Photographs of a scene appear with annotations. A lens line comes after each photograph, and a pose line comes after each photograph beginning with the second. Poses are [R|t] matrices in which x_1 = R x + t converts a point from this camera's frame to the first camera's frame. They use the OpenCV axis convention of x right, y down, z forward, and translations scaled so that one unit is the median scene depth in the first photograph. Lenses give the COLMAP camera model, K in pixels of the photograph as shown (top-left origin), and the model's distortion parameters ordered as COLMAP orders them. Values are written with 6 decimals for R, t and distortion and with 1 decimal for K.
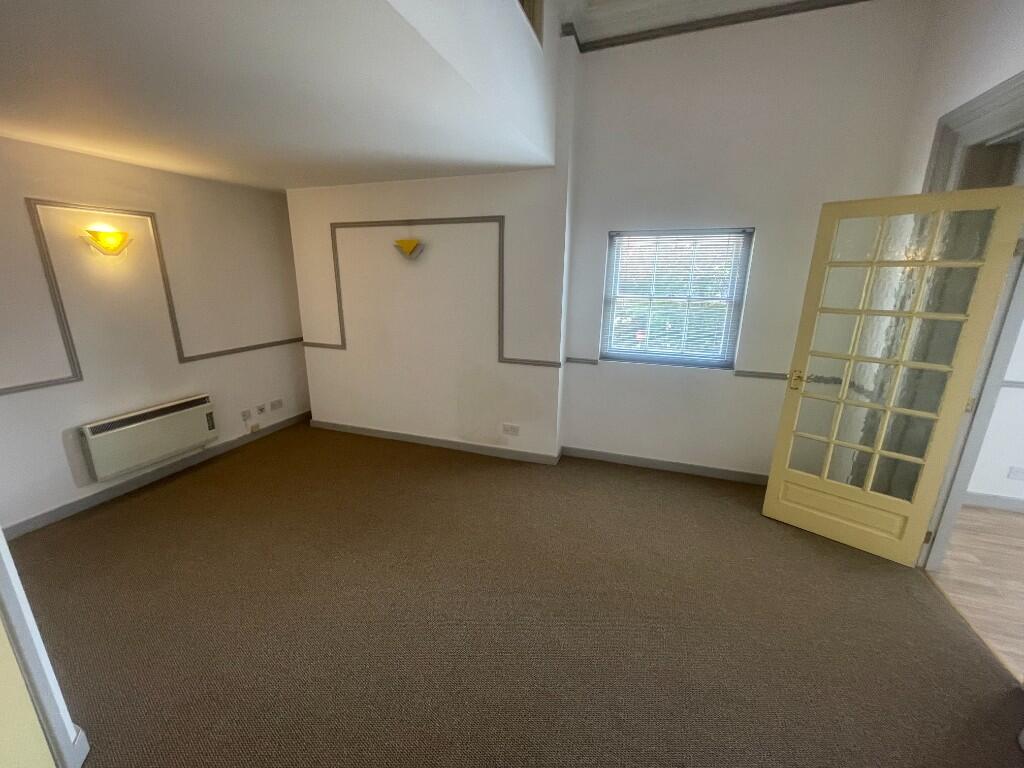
lens RADIAL K [[414.7, 0, 510.7], [0, 414.7, 382.7], [0, 0, 1]] dist [-0.002334, -0.000143]
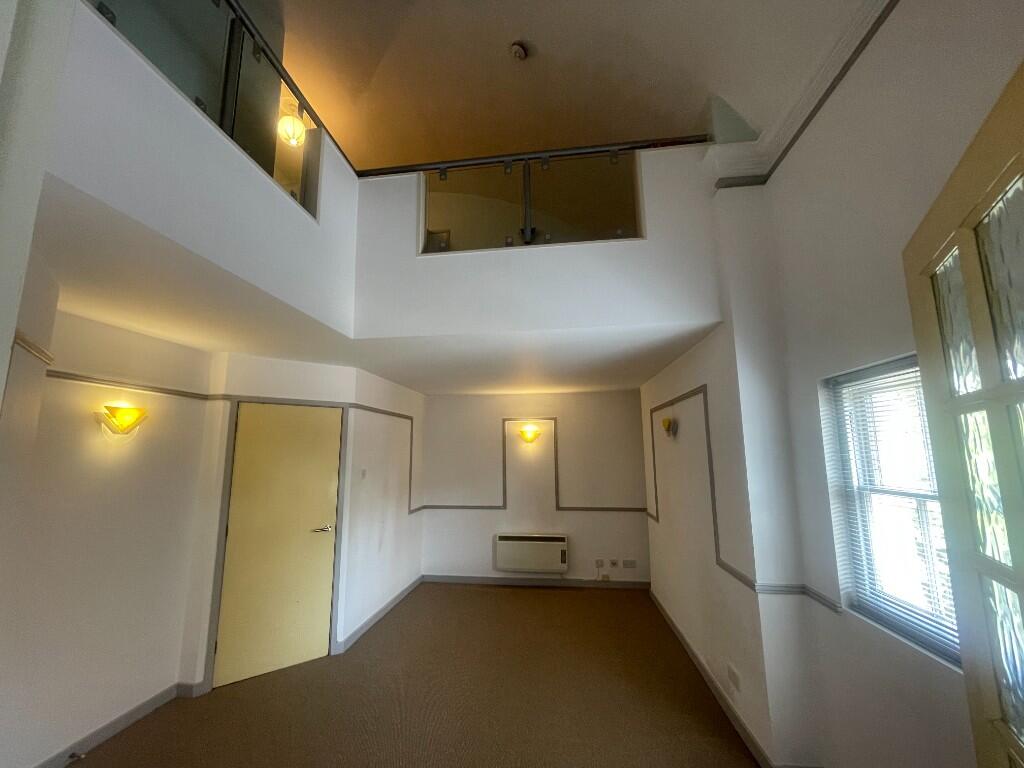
lens RADIAL K [[414.7, 0, 502.9], [0, 414.7, 387.6], [0, 0, 1]] dist [-0.002334, -0.000143]
pose [[0.224130, -0.158784, -0.961537, 0.659115], [-0.241308, 0.946872, -0.212611, -0.099423], [0.944212, 0.279679, 0.173907, 0.412924]]
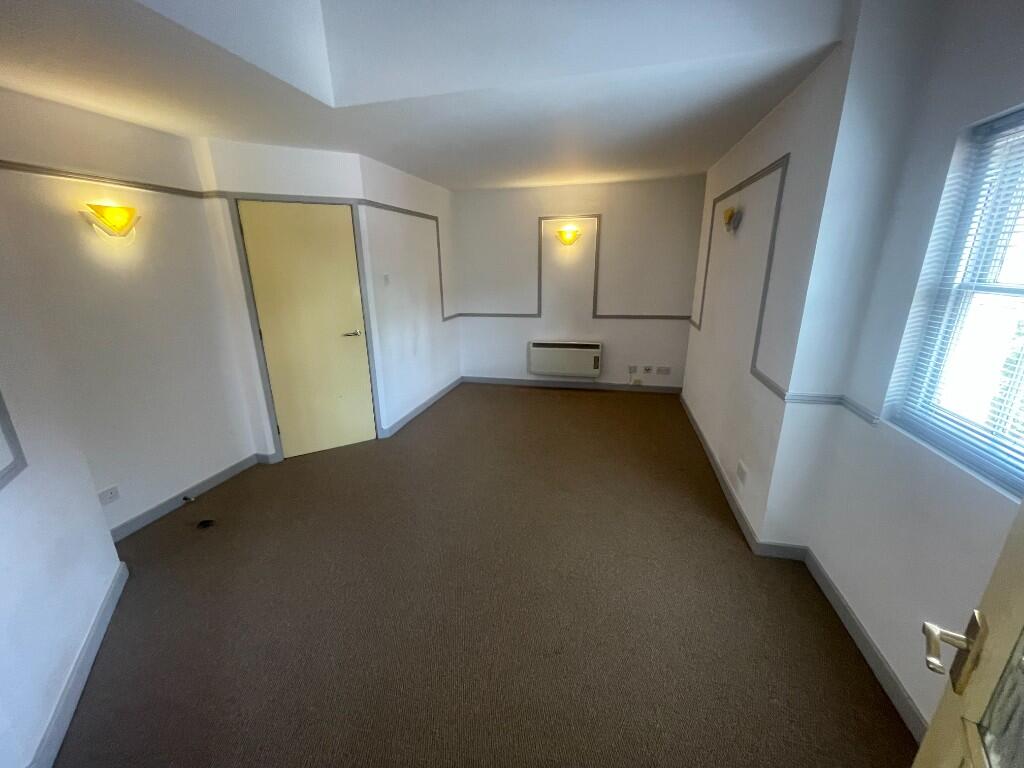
lens RADIAL K [[414.7, 0, 500.0], [0, 414.7, 387.9], [0, 0, 1]] dist [-0.002334, -0.000143]
pose [[0.102301, 0.279664, -0.954632, 0.607988], [-0.235726, 0.939148, 0.249867, -0.100632], [0.966420, 0.199470, 0.162000, 0.479357]]
